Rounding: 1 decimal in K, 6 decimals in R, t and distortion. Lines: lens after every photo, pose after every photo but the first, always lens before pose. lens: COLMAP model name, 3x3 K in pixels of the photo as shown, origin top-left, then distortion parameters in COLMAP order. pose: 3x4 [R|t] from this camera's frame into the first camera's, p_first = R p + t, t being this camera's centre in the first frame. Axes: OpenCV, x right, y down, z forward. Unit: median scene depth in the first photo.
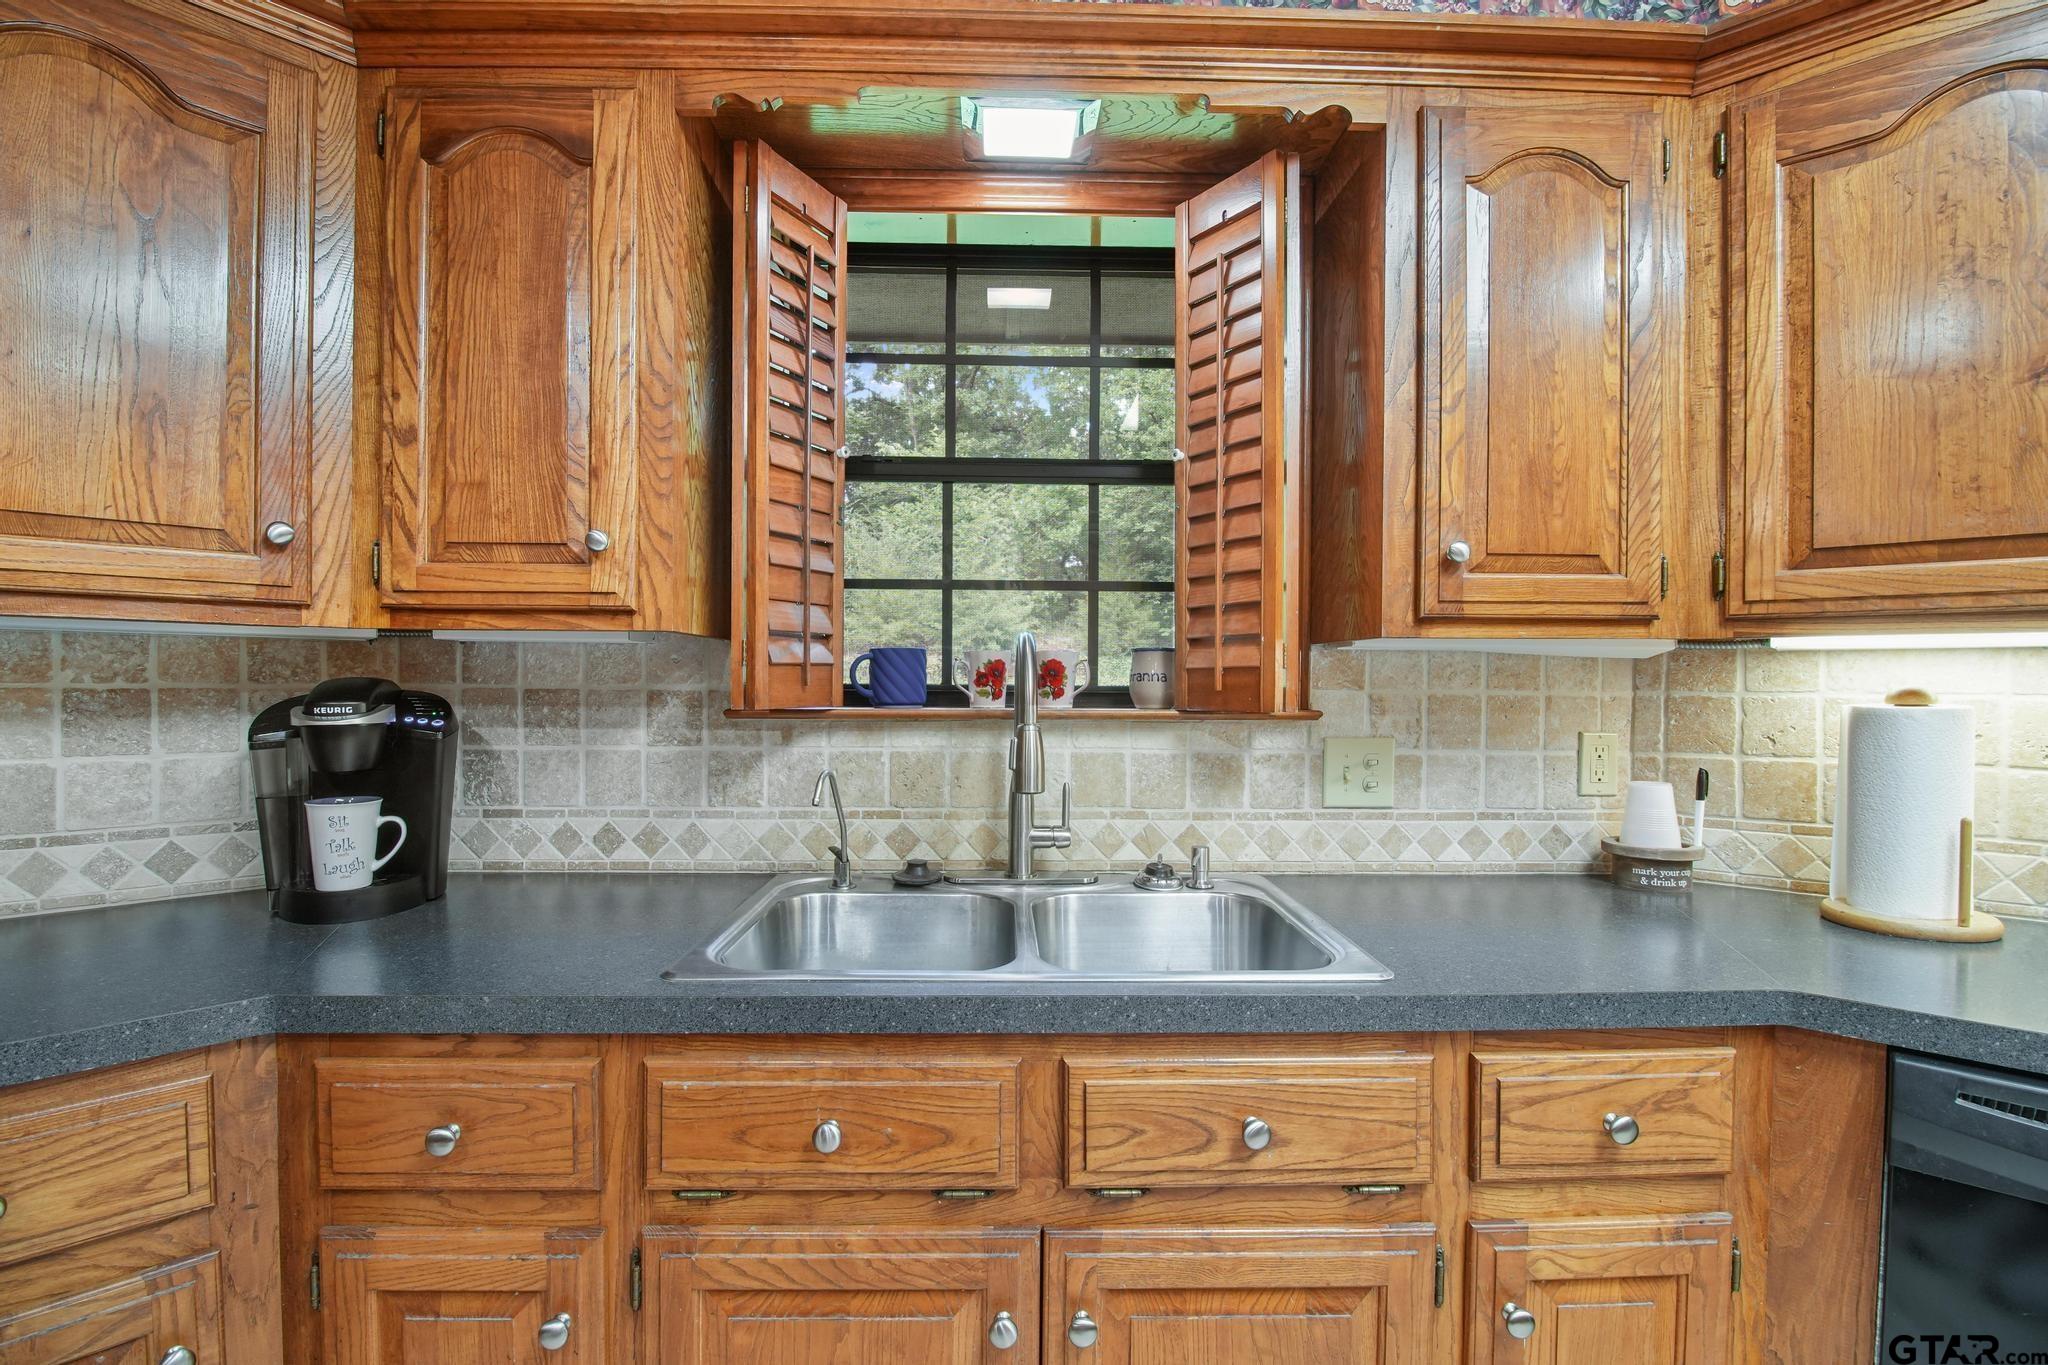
lens RADIAL K [[938.1, 0, 1020.4], [0, 938.1, 688.5], [0, 0, 1]] dist [-0.004125, -0.007379]
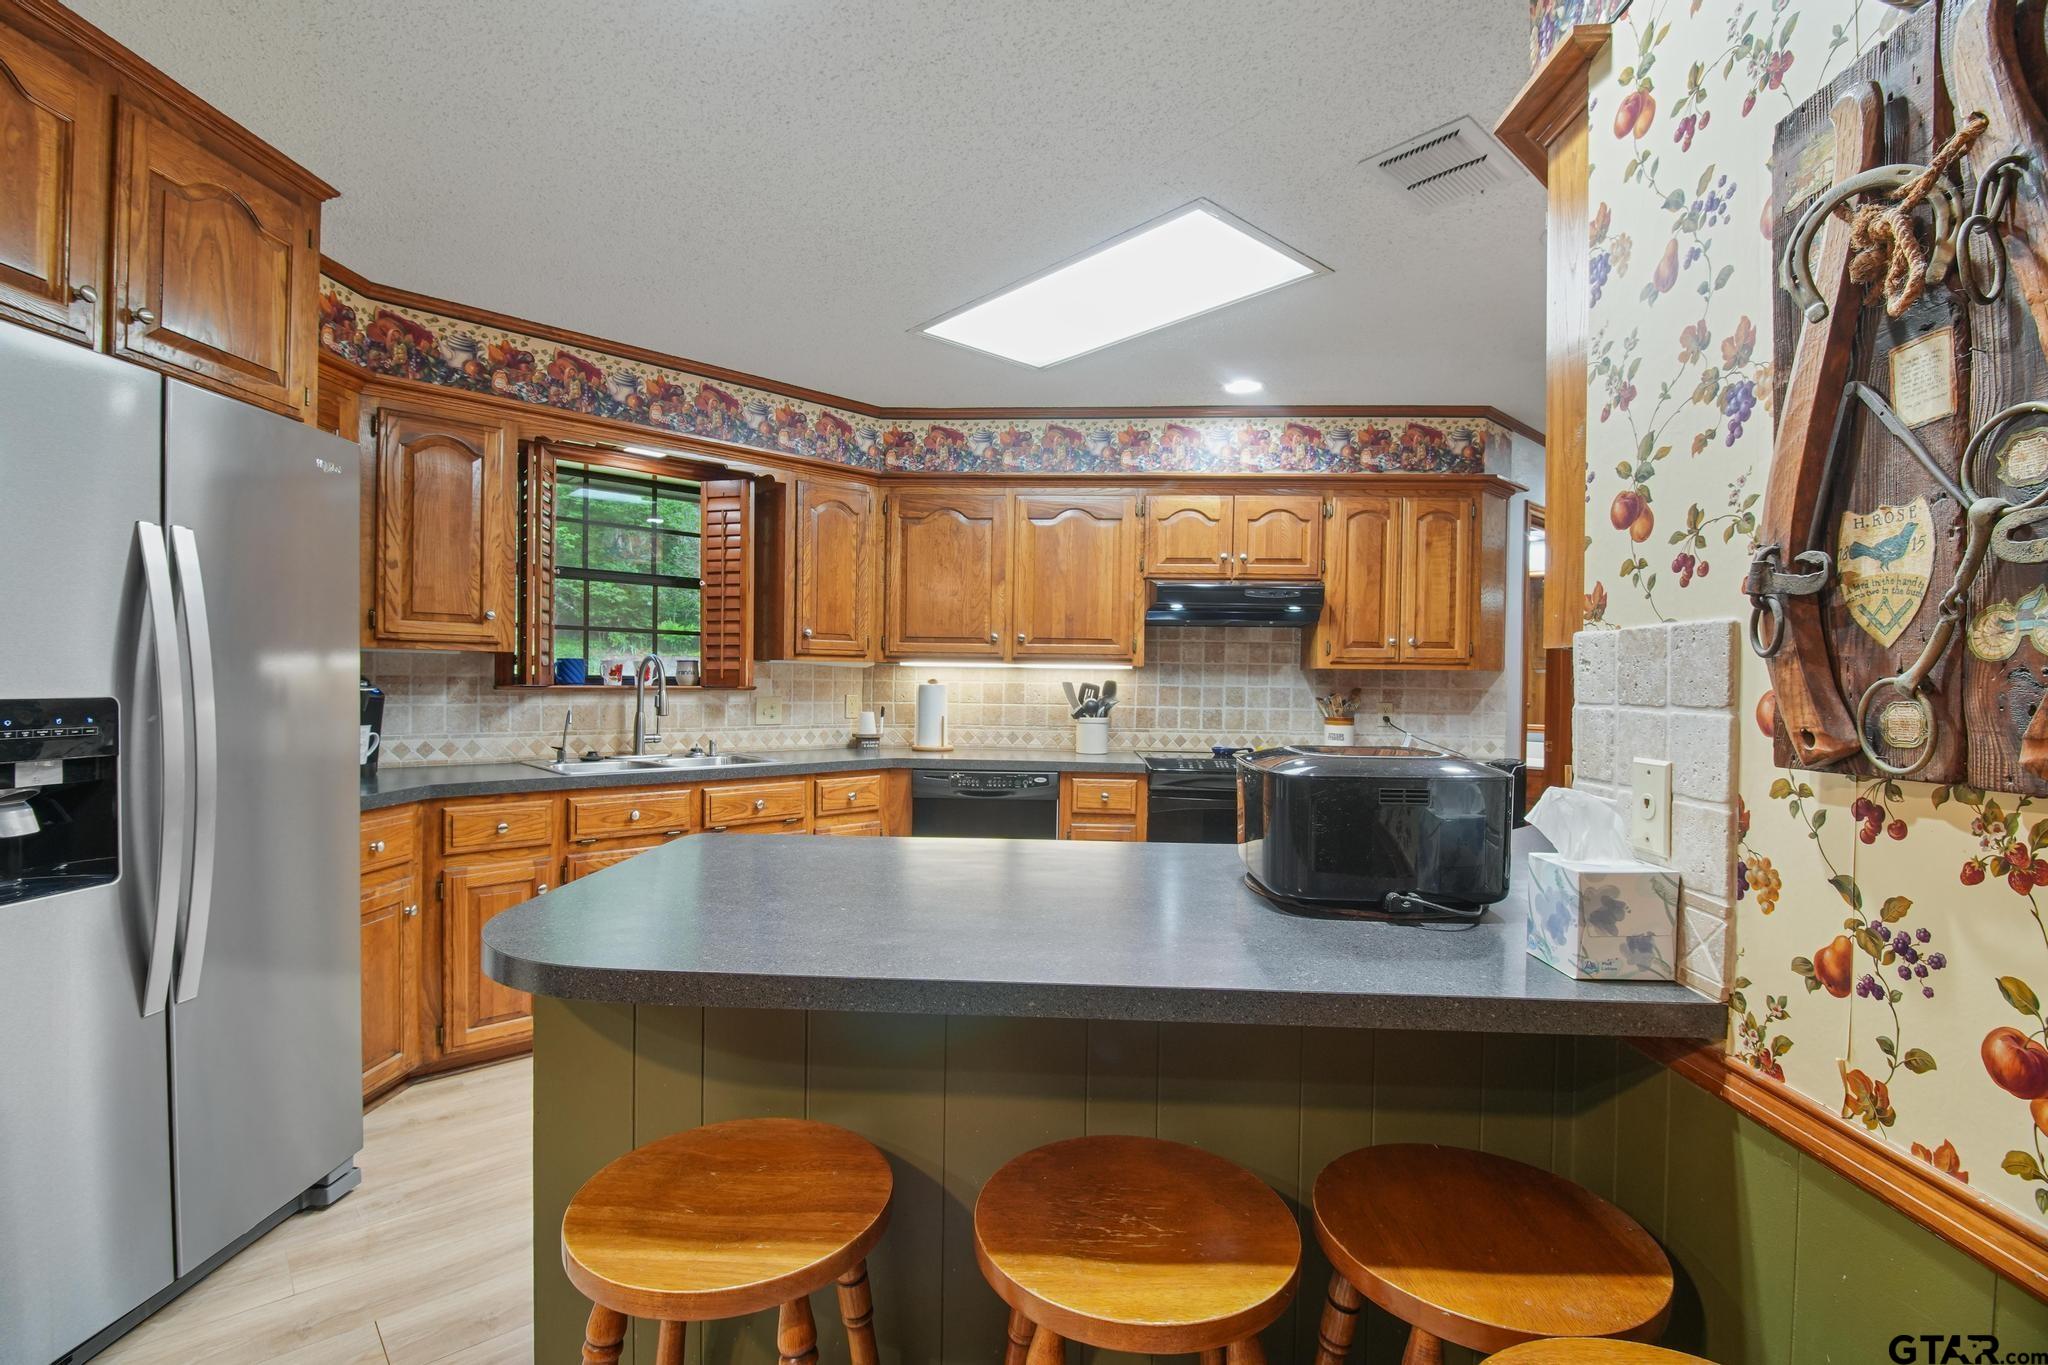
lens RADIAL K [[938.1, 0, 1012.6], [0, 938.1, 695.6], [0, 0, 1]] dist [-0.004125, -0.007379]
pose [[0.767310, -0.005778, 0.641250, -0.934451], [-0.003992, 0.999897, 0.013786, 0.012716], [-0.641263, -0.013138, 0.767208, -1.685450]]
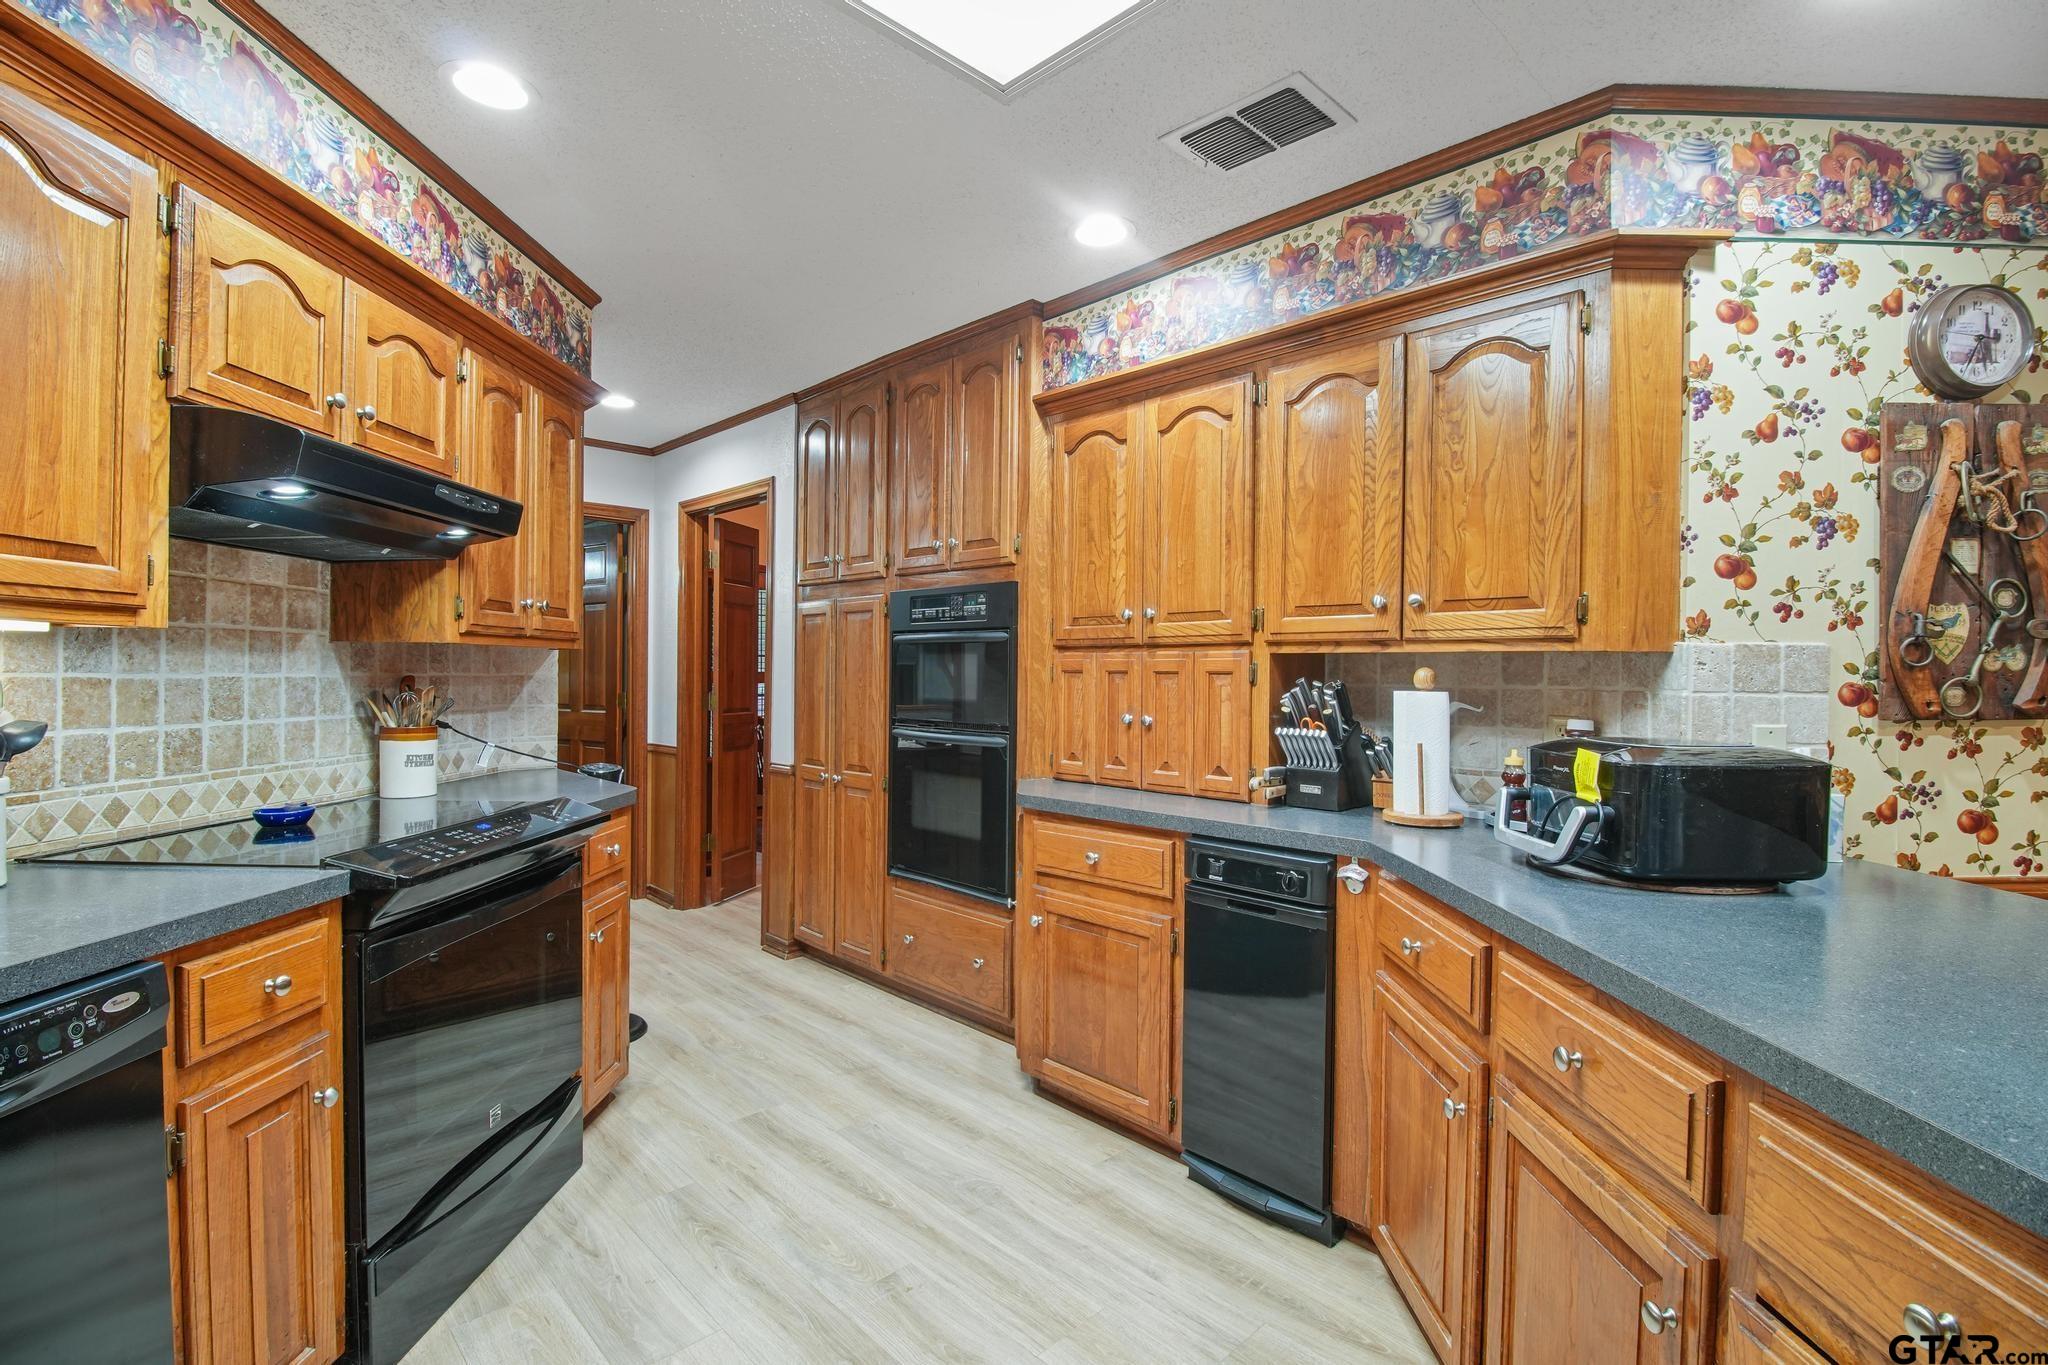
lens RADIAL K [[938.1, 0, 1033.7], [0, 938.1, 682.1], [0, 0, 1]] dist [-0.004125, -0.007379]
pose [[-0.674001, -0.018190, 0.738506, -0.224979], [-0.006032, 0.999799, 0.019121, -0.003740], [-0.738706, 0.008433, -0.673975, 0.378800]]
